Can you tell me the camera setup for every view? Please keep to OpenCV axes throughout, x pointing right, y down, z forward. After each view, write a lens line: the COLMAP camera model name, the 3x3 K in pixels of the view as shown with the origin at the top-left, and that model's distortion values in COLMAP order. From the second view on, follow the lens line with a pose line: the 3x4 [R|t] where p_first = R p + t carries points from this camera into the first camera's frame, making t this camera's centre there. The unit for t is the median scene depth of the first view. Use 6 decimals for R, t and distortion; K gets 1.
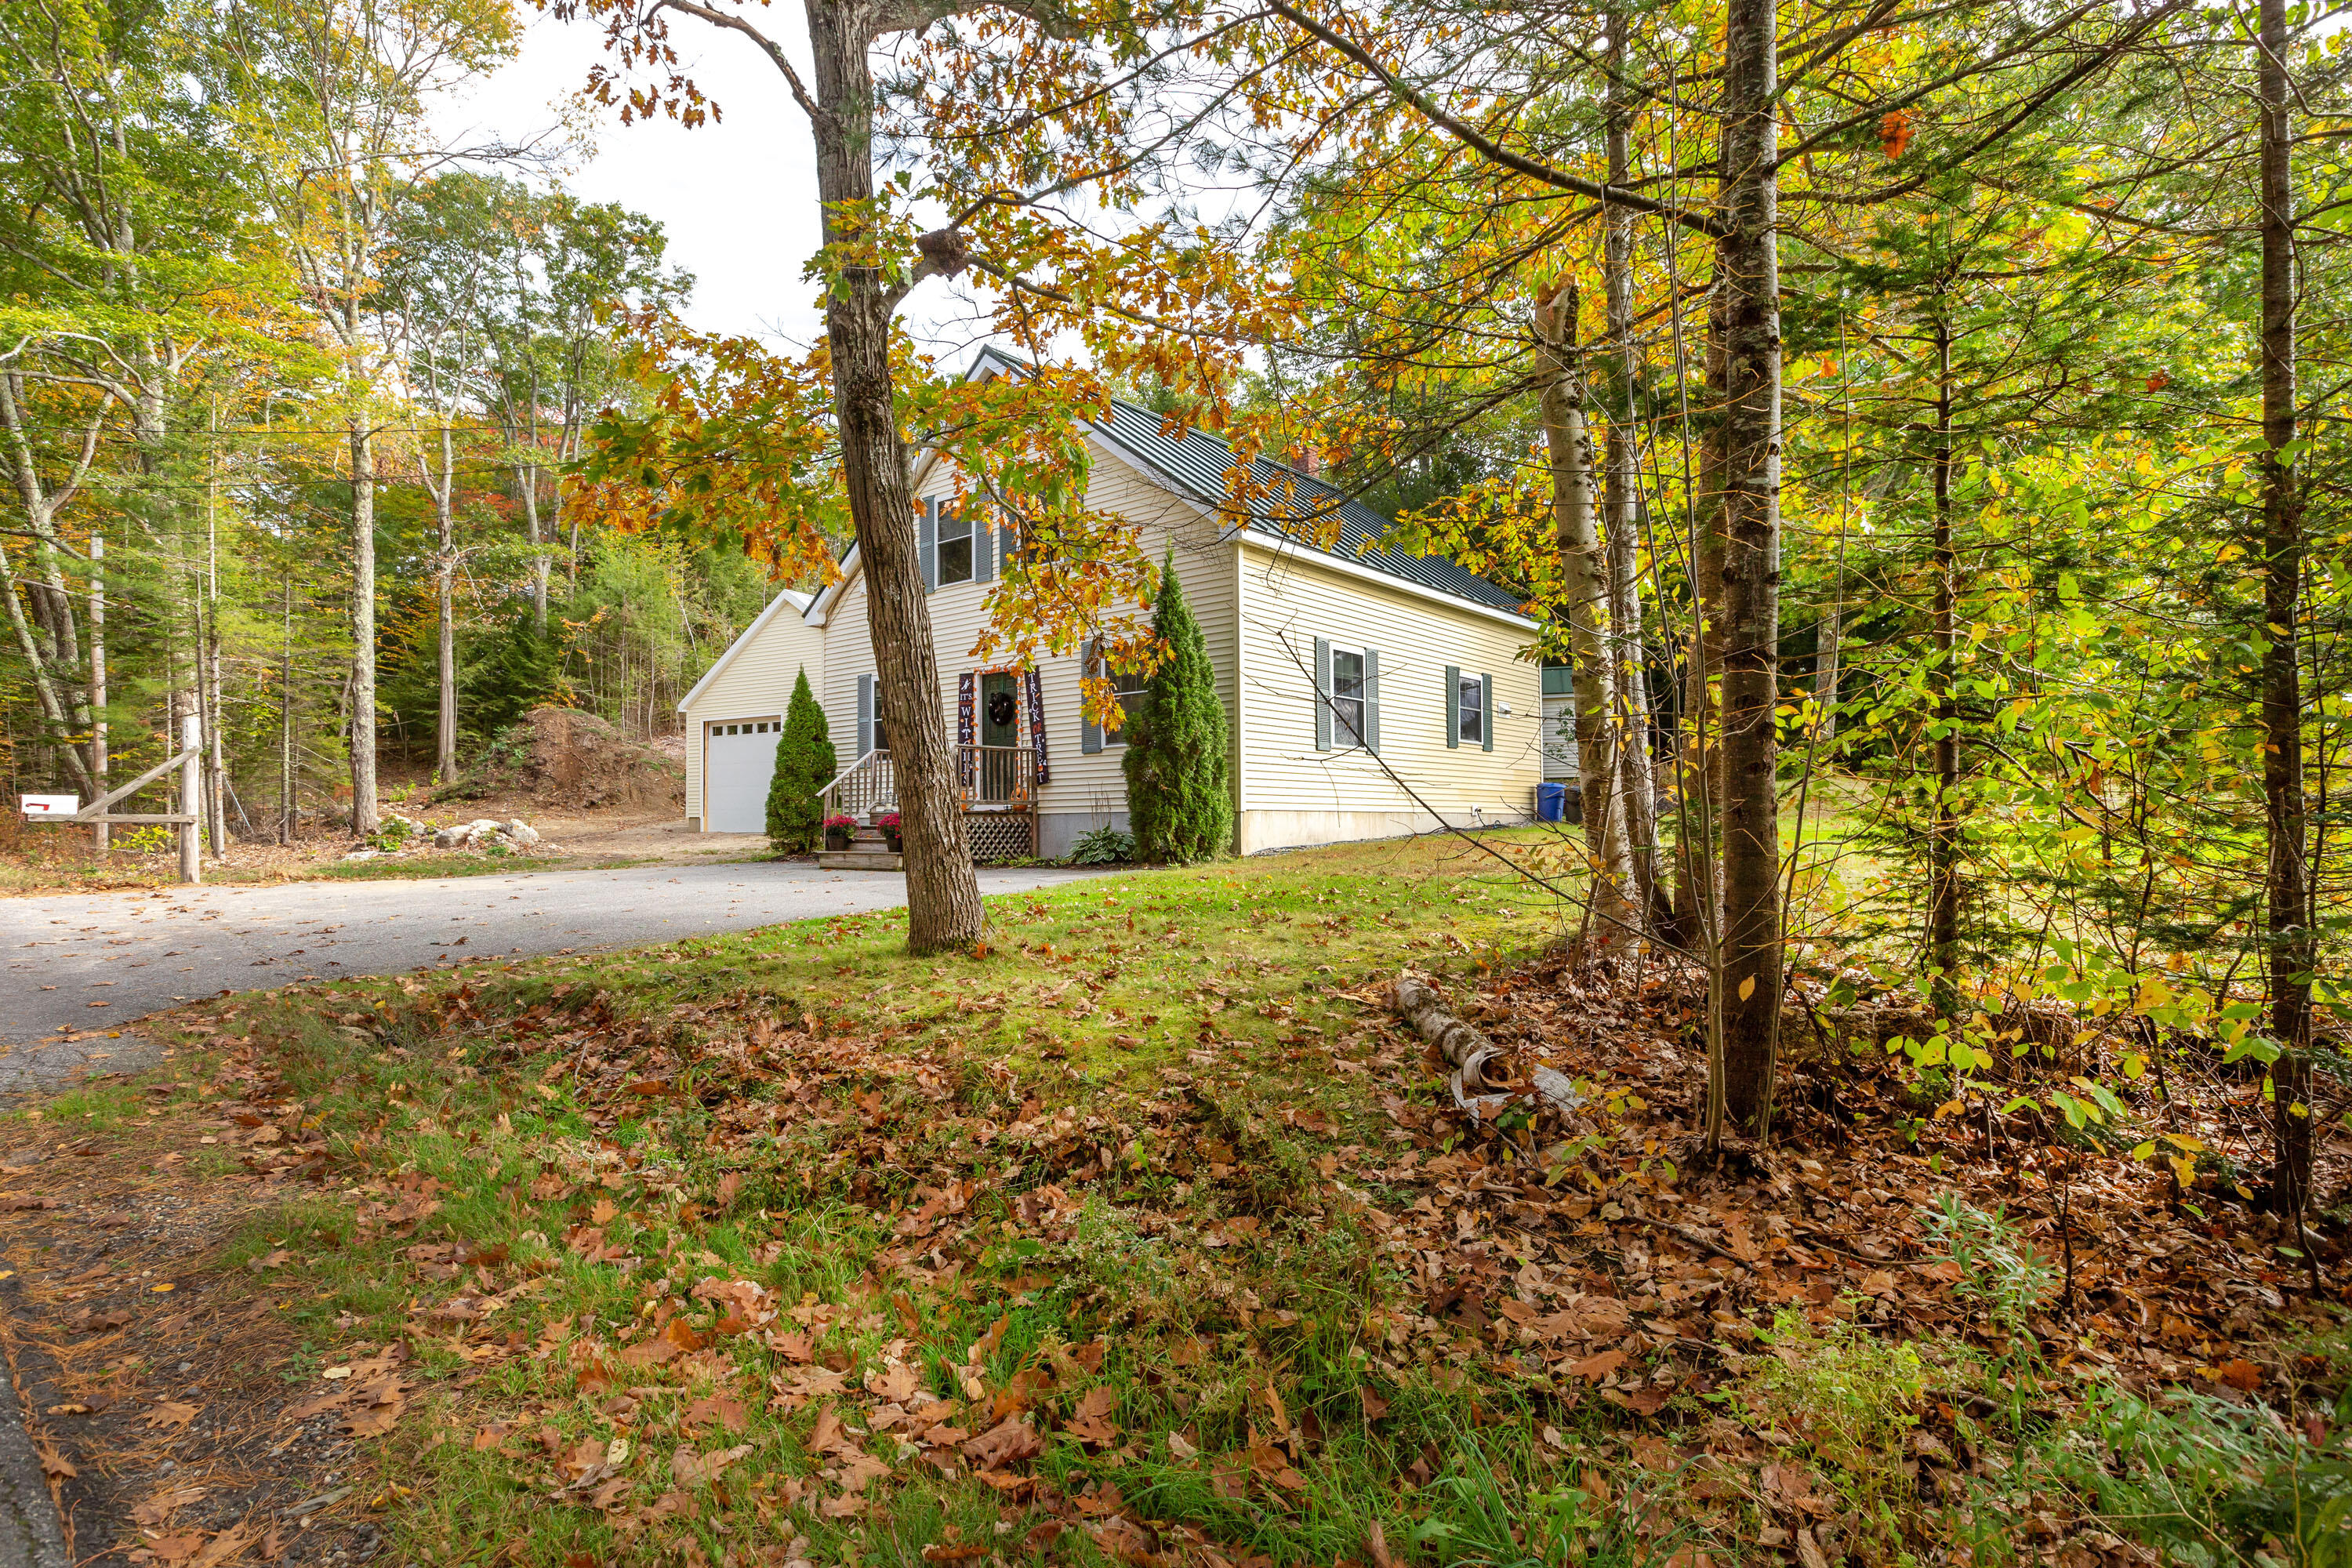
lens RADIAL K [[1241.0, 0, 1176.0], [0, 1241.0, 784.0], [0, 0, 1]] dist [-0.002900, -0.000319]
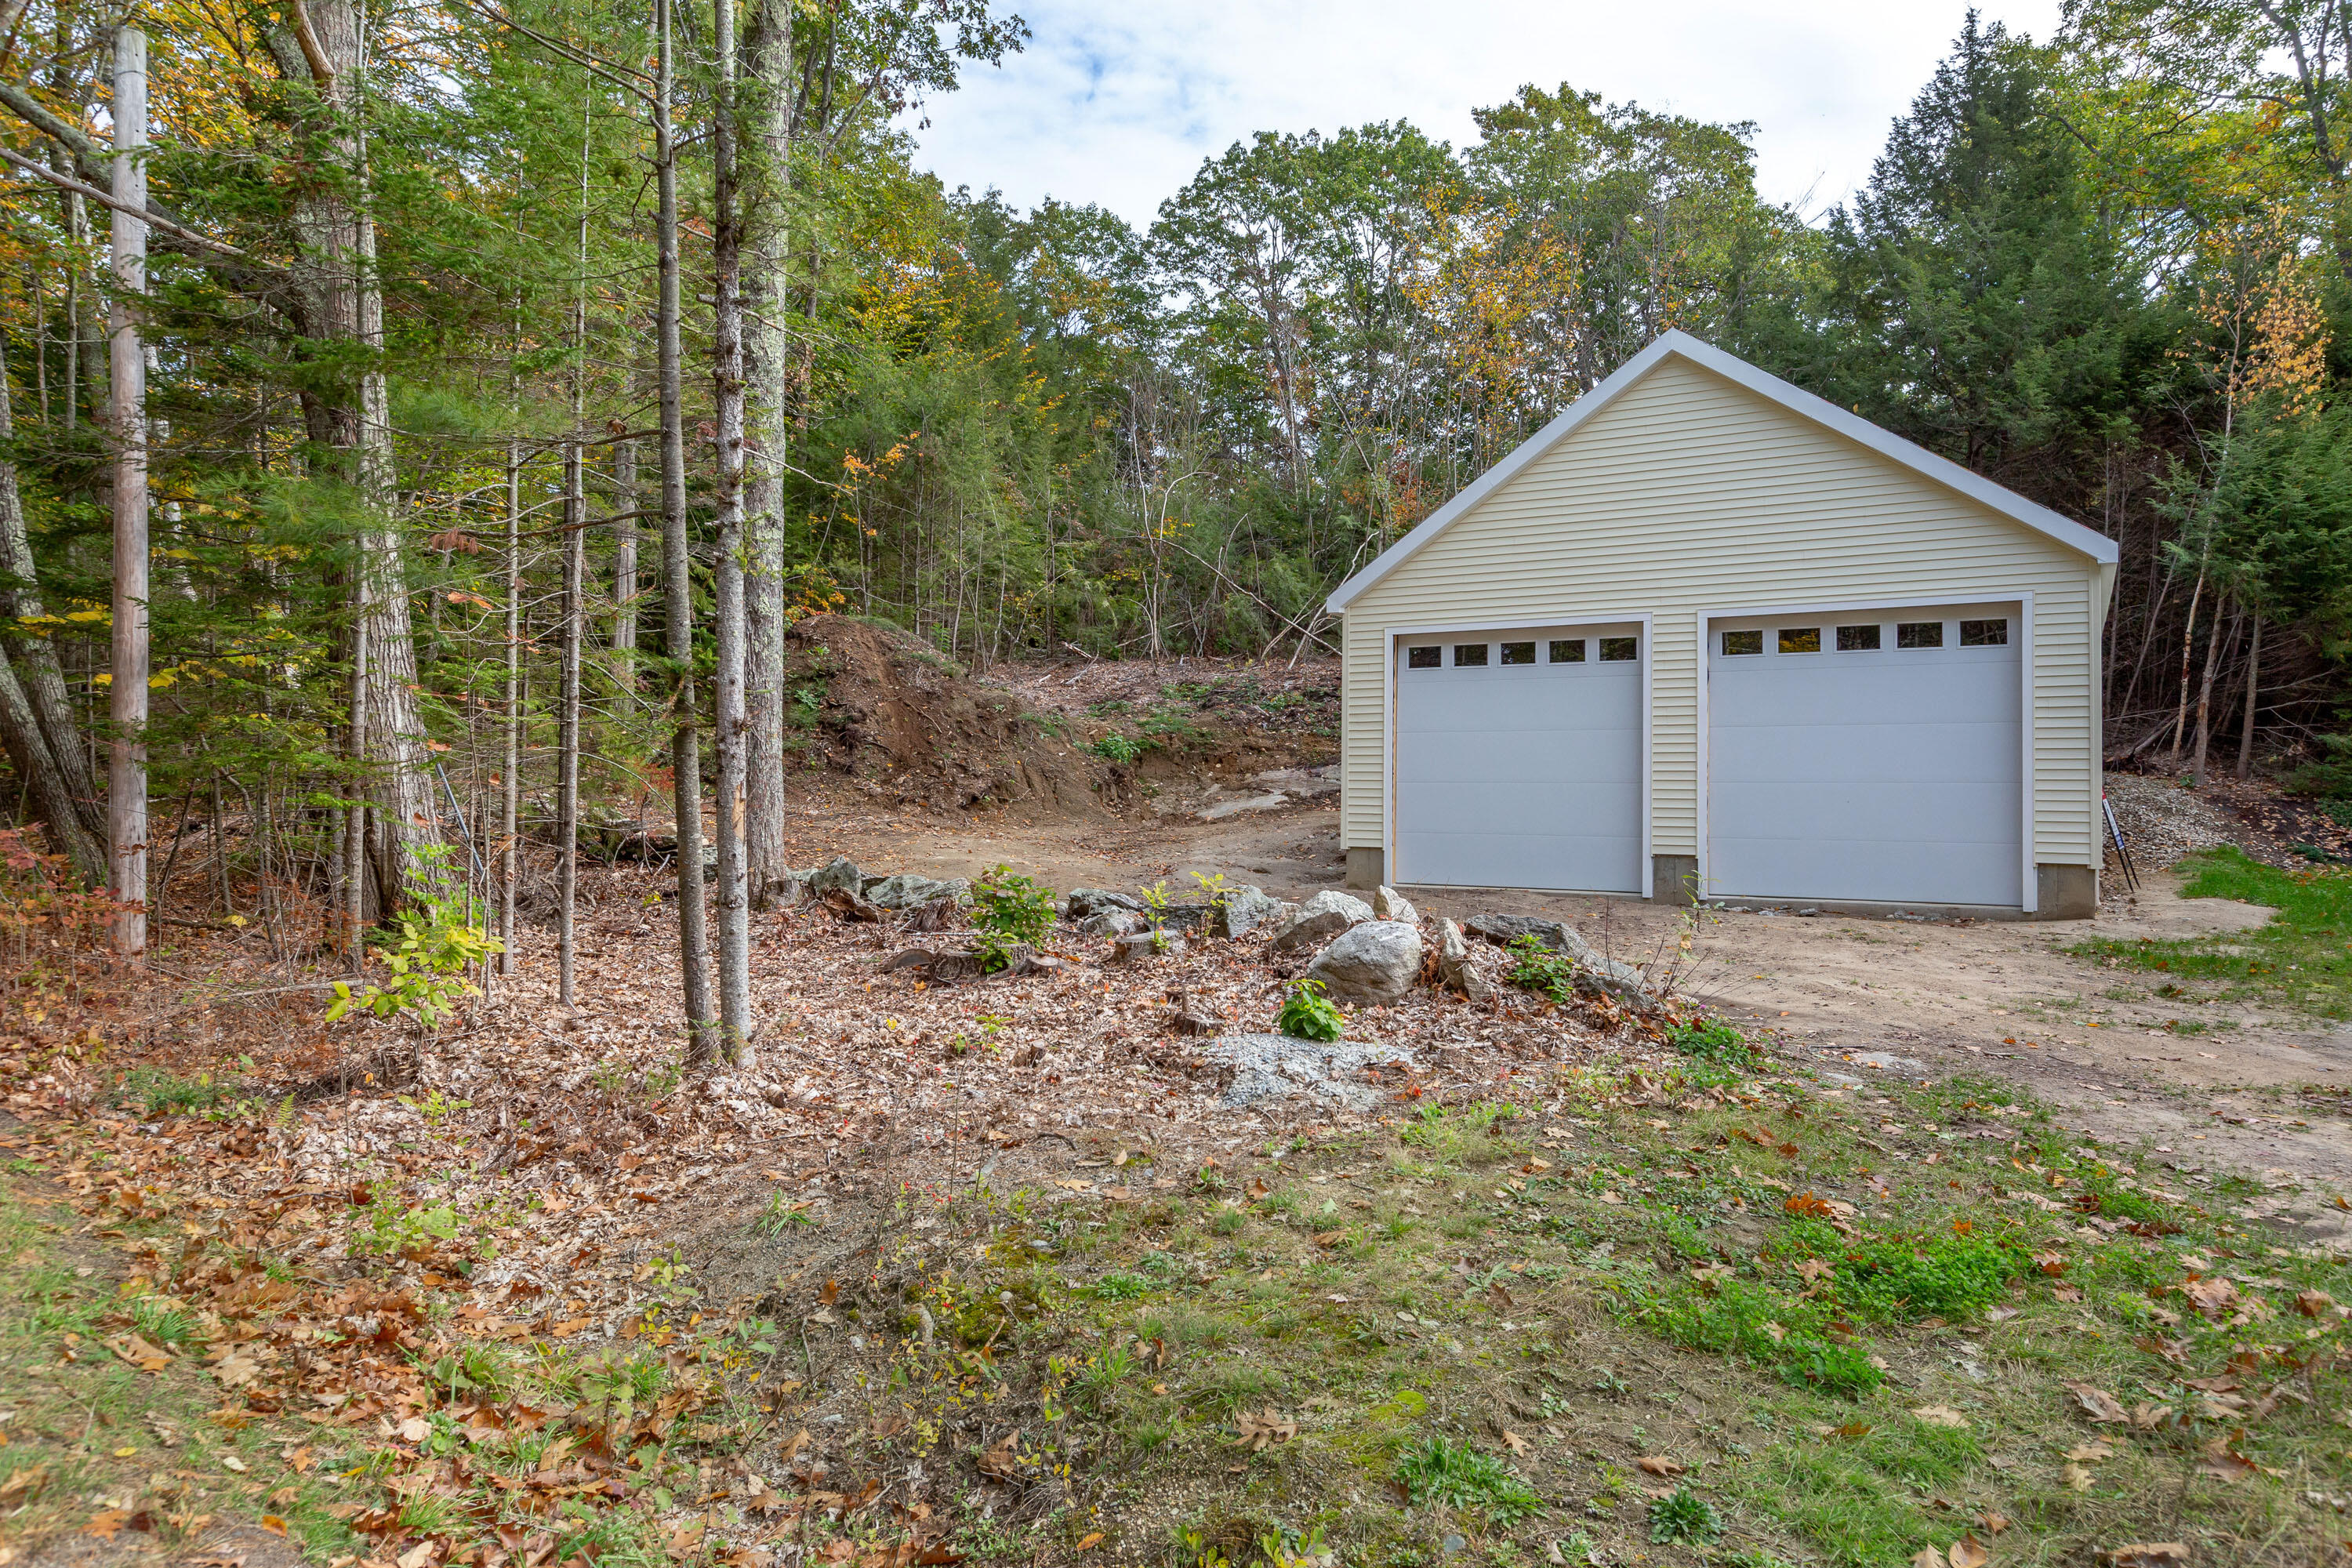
lens RADIAL K [[1494.7, 0, 1176.0], [0, 1494.7, 784.0], [0, 0, 1]] dist [-0.016517, -0.002069]
pose [[0.999751, 0.022319, -0.000073, -0.746554], [-0.022314, 0.999572, 0.018927, -0.008093], [0.000495, -0.018921, 0.999821, 0.747154]]
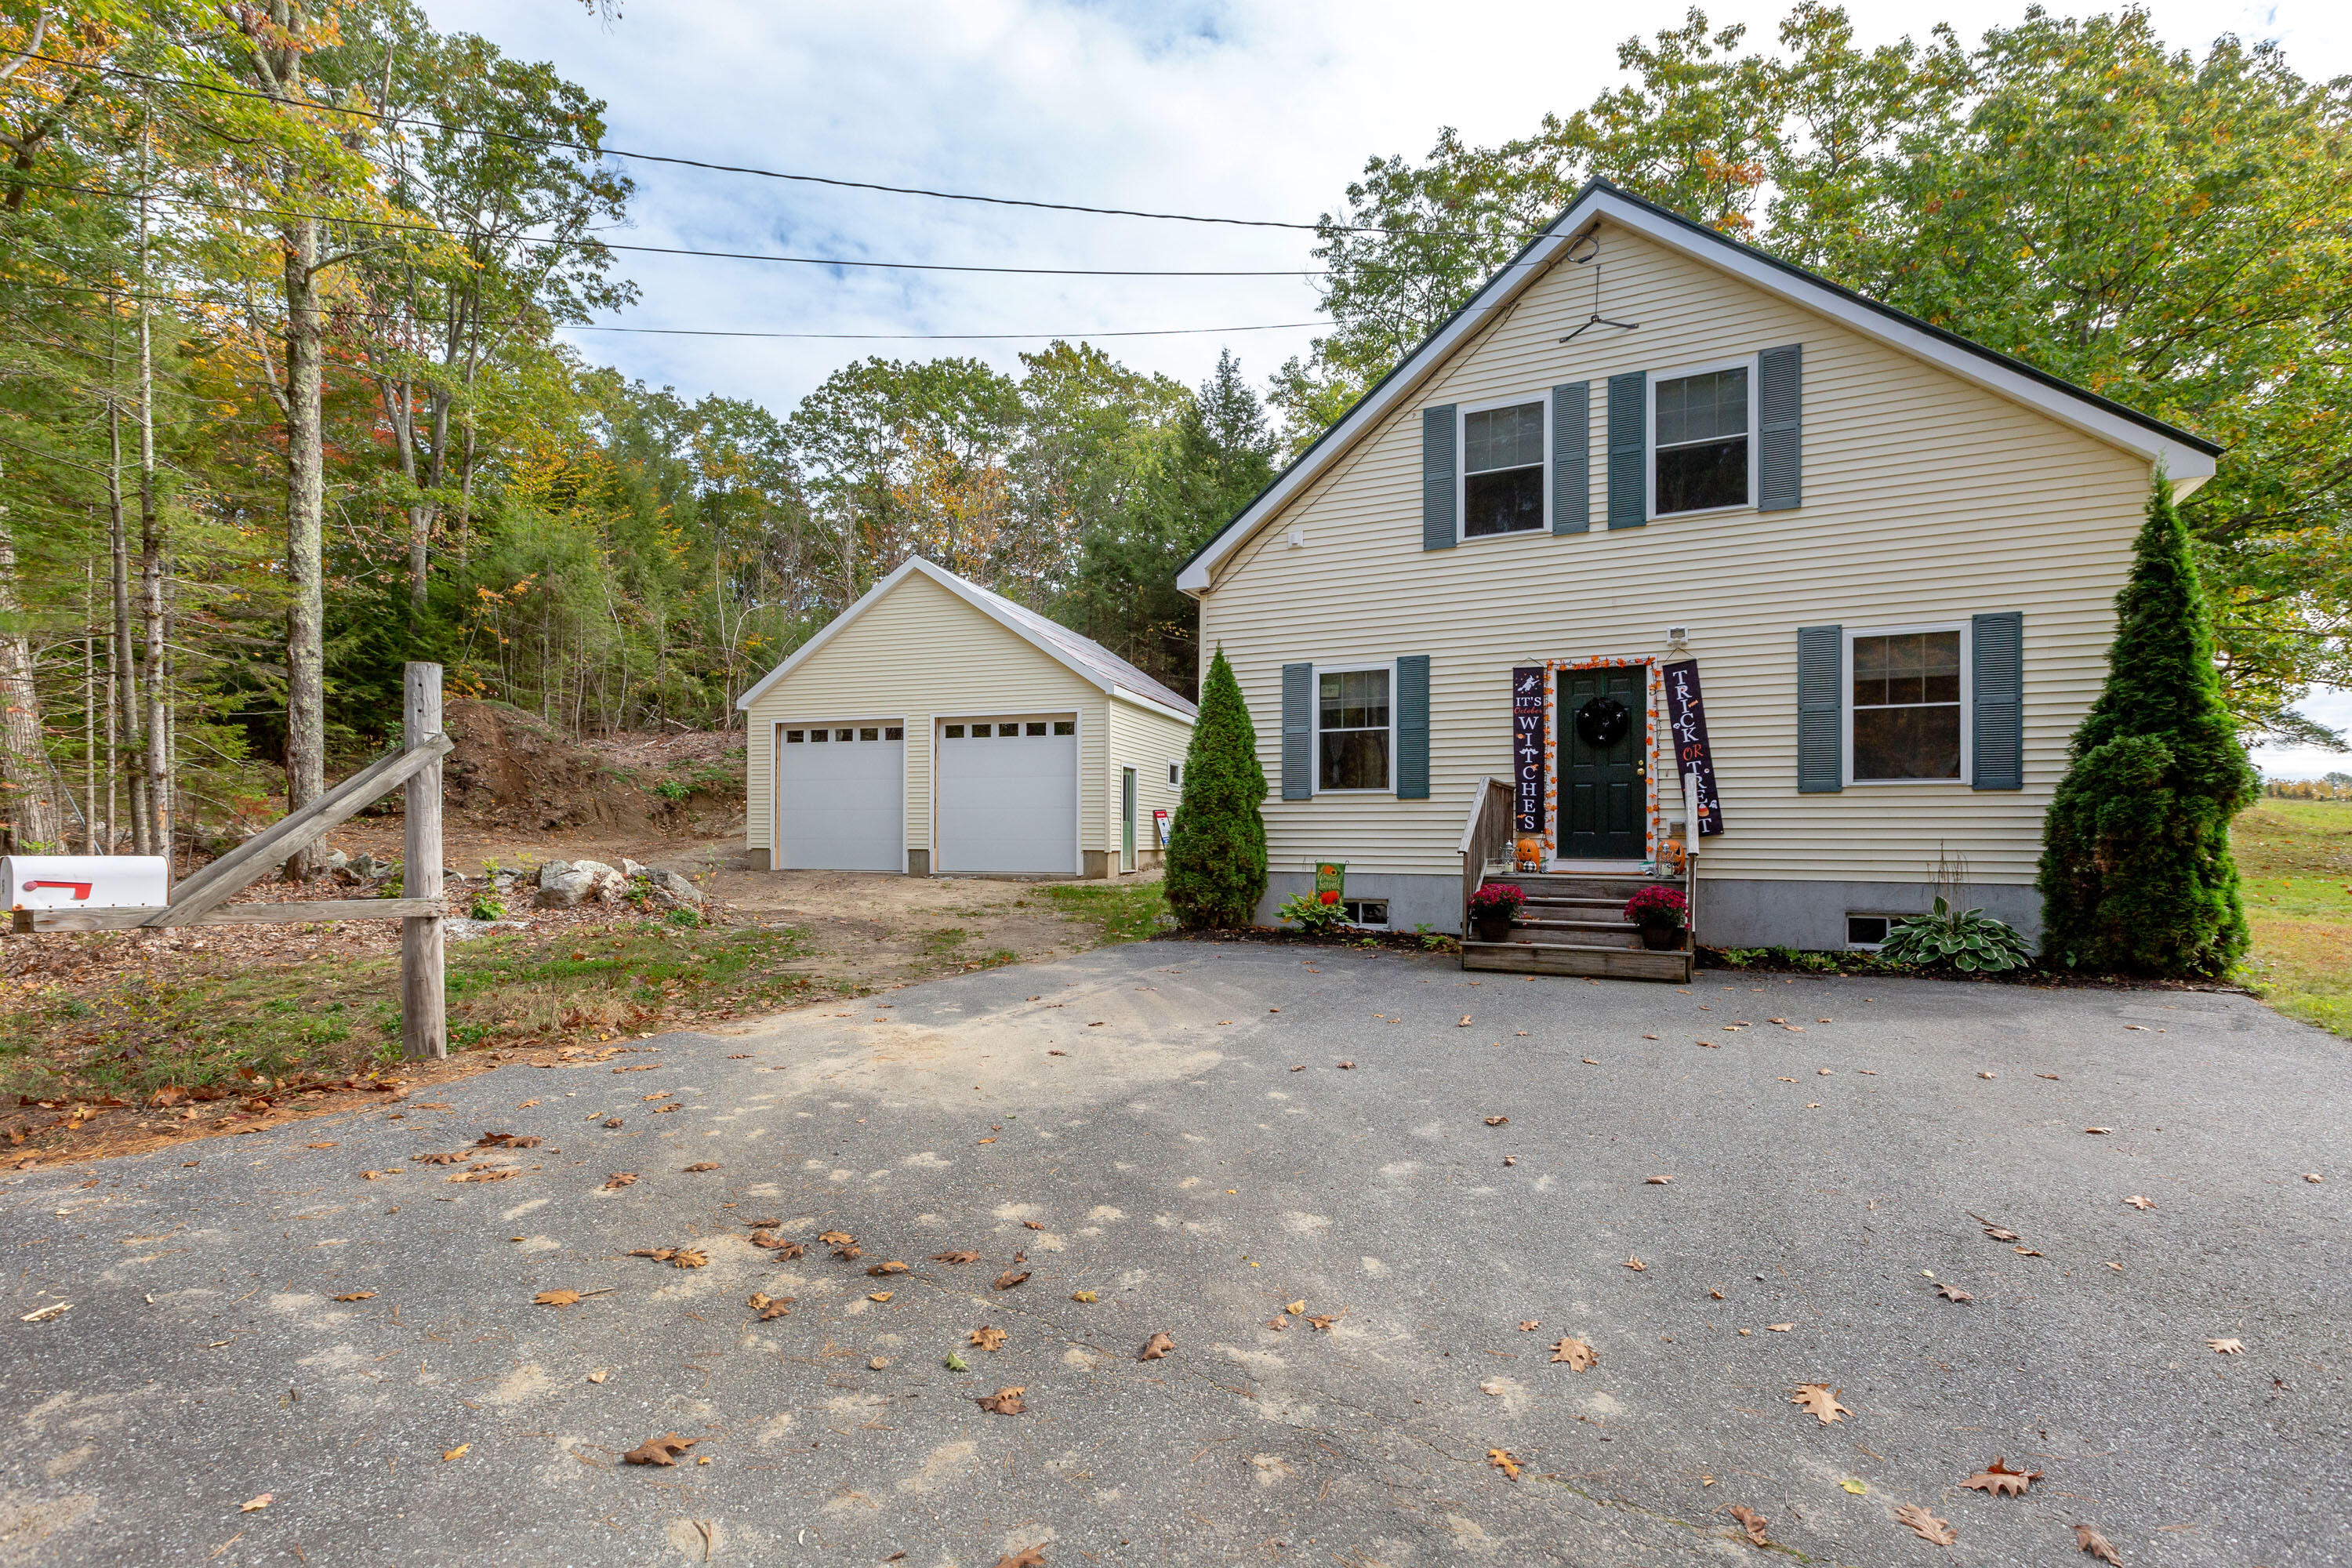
lens RADIAL K [[1109.0, 0, 1186.3], [0, 1109.0, 845.7], [0, 0, 1]] dist [-0.017572, -0.000270]
pose [[0.968722, 0.012699, 0.247822, -0.491271], [-0.022389, 0.999089, 0.036322, -0.008883], [-0.247135, -0.040734, 0.968124, 0.445439]]
